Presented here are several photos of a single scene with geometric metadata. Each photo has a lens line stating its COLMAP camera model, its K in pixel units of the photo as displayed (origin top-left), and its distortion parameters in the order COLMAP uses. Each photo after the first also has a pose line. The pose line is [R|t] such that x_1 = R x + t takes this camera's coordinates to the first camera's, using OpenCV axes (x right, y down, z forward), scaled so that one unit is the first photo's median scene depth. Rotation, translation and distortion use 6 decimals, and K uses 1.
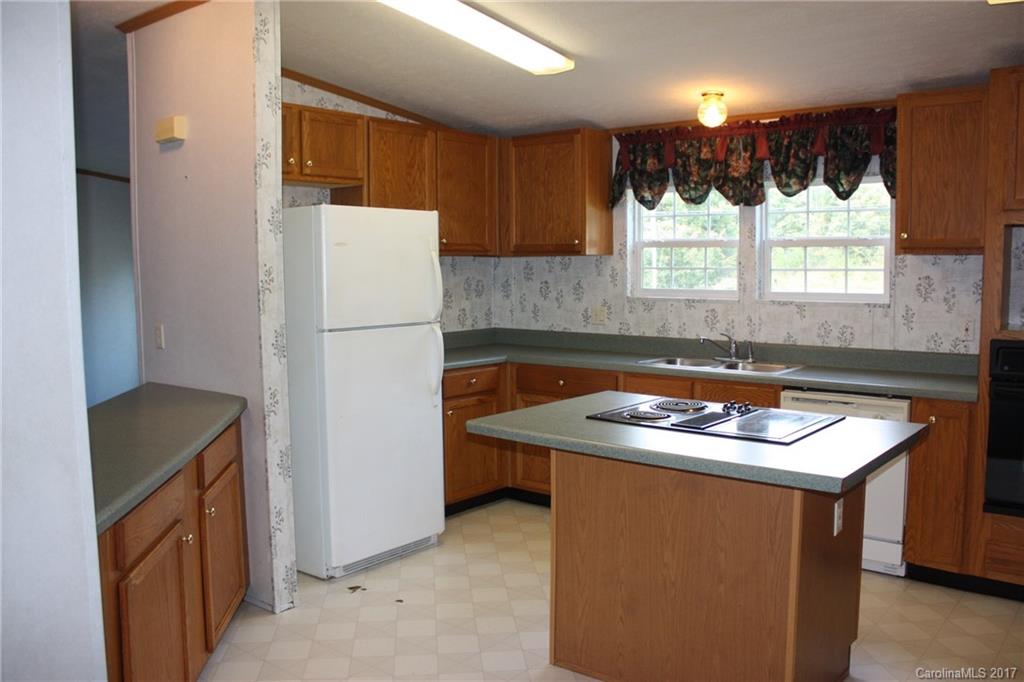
lens RADIAL K [[864.8, 0, 521.7], [0, 864.8, 338.1], [0, 0, 1]] dist [-0.159289, 0.135221]
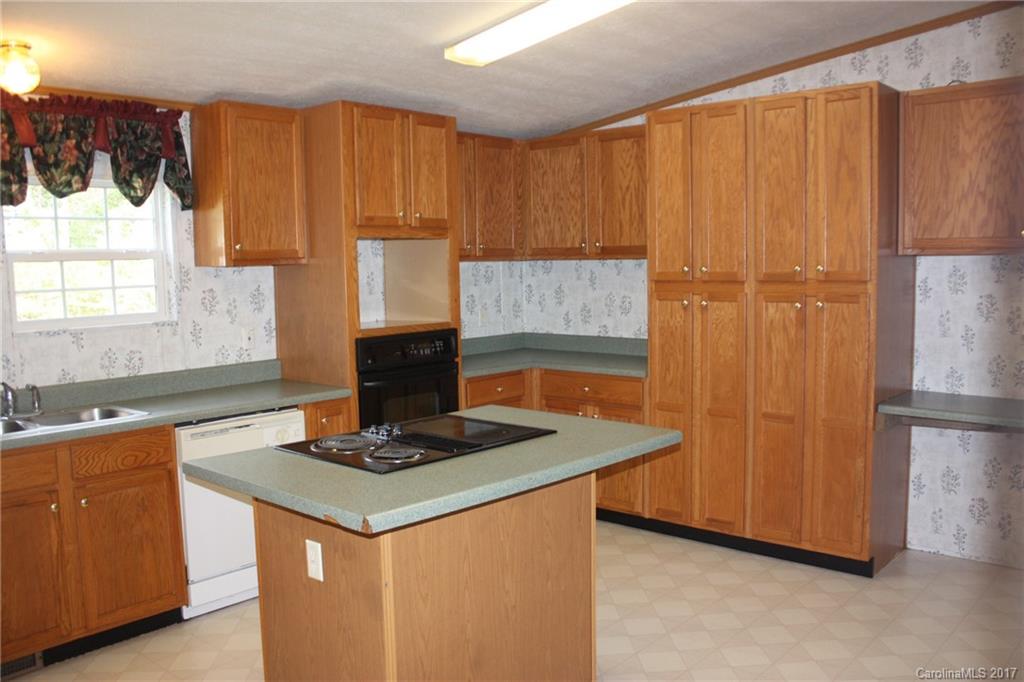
lens RADIAL K [[864.8, 0, 511.1], [0, 864.8, 346.1], [0, 0, 1]] dist [-0.159289, 0.135221]
pose [[0.060238, -0.091799, 0.993954, -0.465861], [0.110412, 0.990265, 0.084767, -0.051193], [-0.992059, 0.104638, 0.069788, 0.568149]]
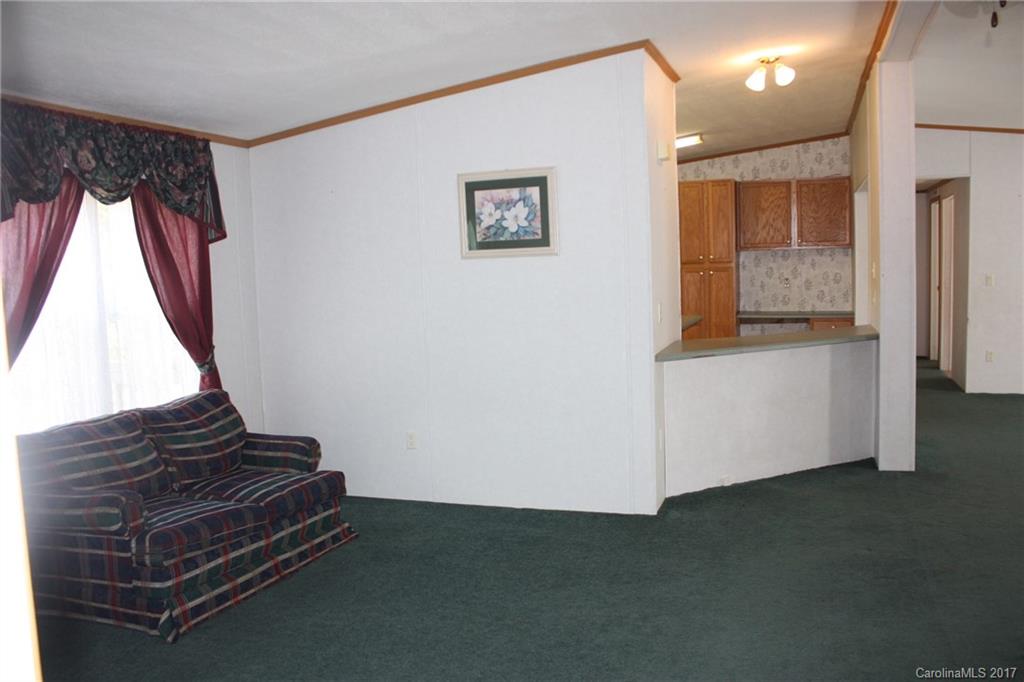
lens RADIAL K [[864.8, 0, 508.1], [0, 864.8, 344.6], [0, 0, 1]] dist [-0.159289, 0.135221]
pose [[-0.324574, -0.079648, 0.942501, -1.371060], [0.120413, 0.984861, 0.124695, -0.129565], [-0.938164, 0.153962, -0.310070, 1.437163]]
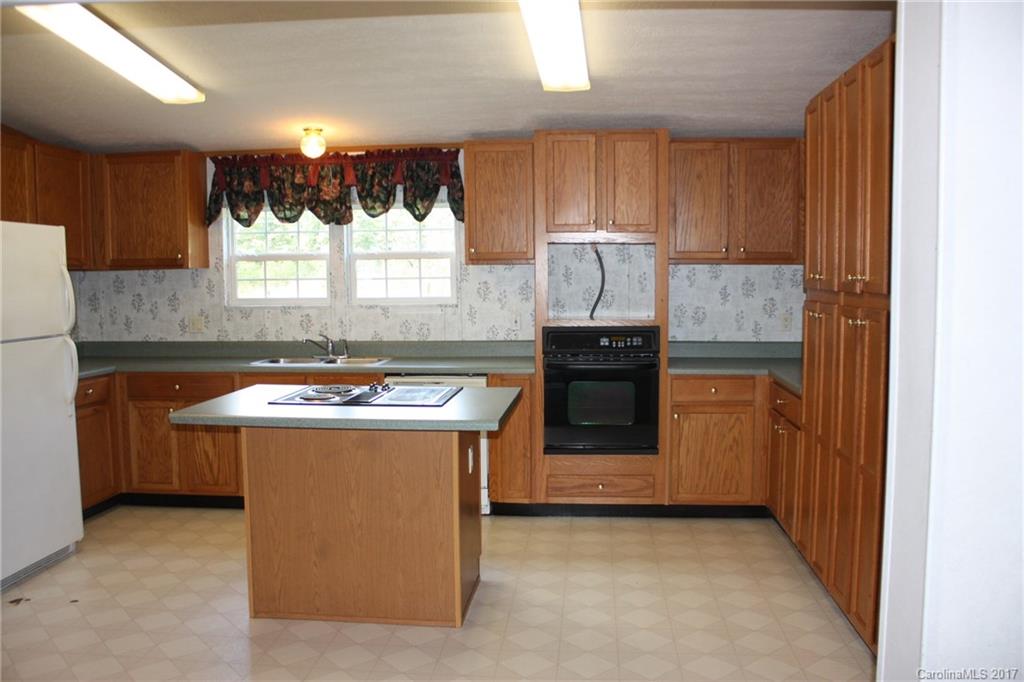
lens RADIAL K [[864.8, 0, 519.4], [0, 864.8, 337.8], [0, 0, 1]] dist [-0.159289, 0.135221]
pose [[0.835112, -0.043934, 0.548323, -0.193481], [0.052105, 0.998641, 0.000657, 0.013275], [-0.547607, 0.028022, 0.836267, -0.127081]]
